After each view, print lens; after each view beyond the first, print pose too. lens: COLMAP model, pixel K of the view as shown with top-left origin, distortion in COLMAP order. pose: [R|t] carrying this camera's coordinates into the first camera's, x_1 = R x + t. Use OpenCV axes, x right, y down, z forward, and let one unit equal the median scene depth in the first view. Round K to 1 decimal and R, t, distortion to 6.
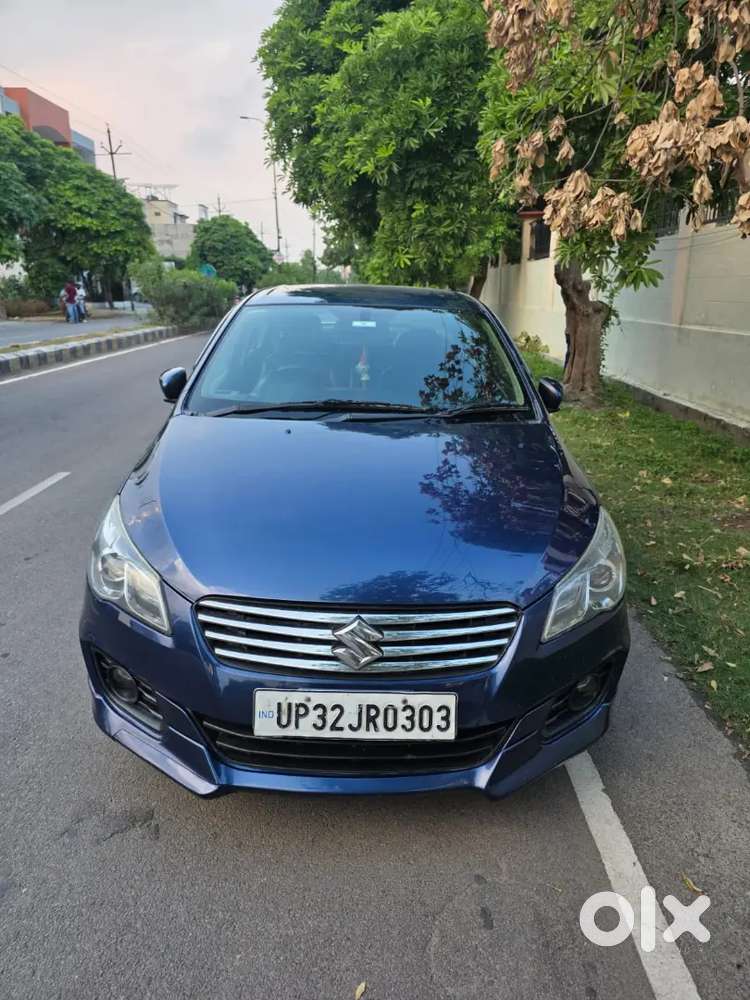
lens RADIAL K [[674.1, 0, 373.0], [0, 674.1, 472.1], [0, 0, 1]] dist [0.054640, -0.046761]
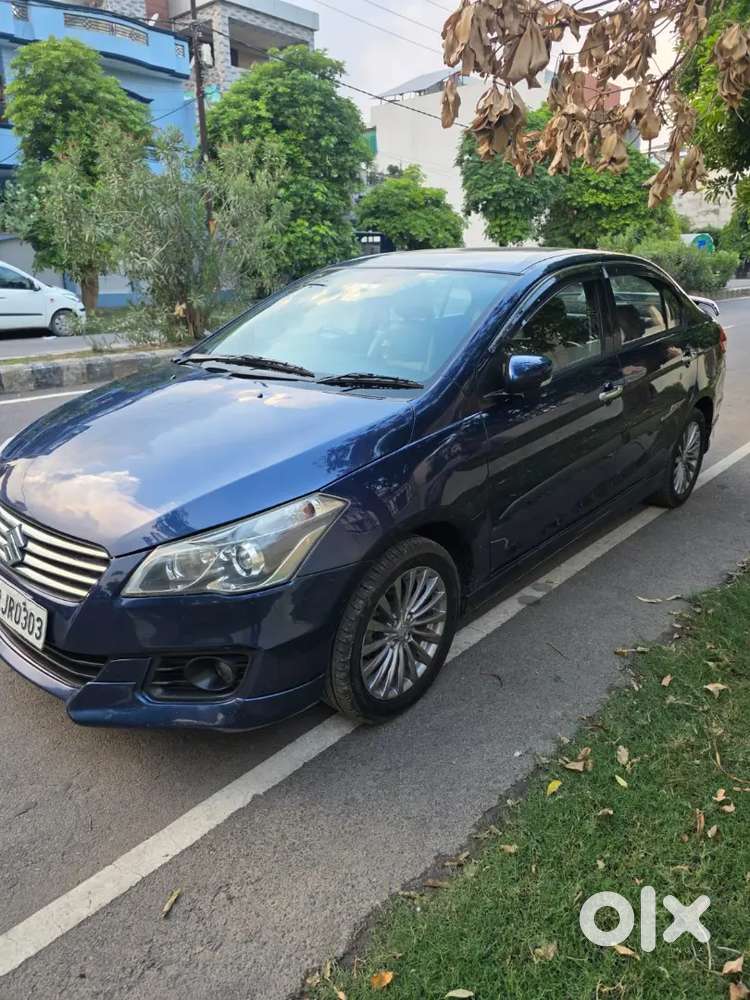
lens RADIAL K [[674.3, 0, 374.2], [0, 674.3, 476.9], [0, 0, 1]] dist [0.053544, -0.046844]
pose [[0.746542, 0.185889, -0.638844, 0.302827], [-0.161200, 0.982104, 0.097394, -0.020948], [0.645516, 0.030272, 0.763147, 0.124561]]
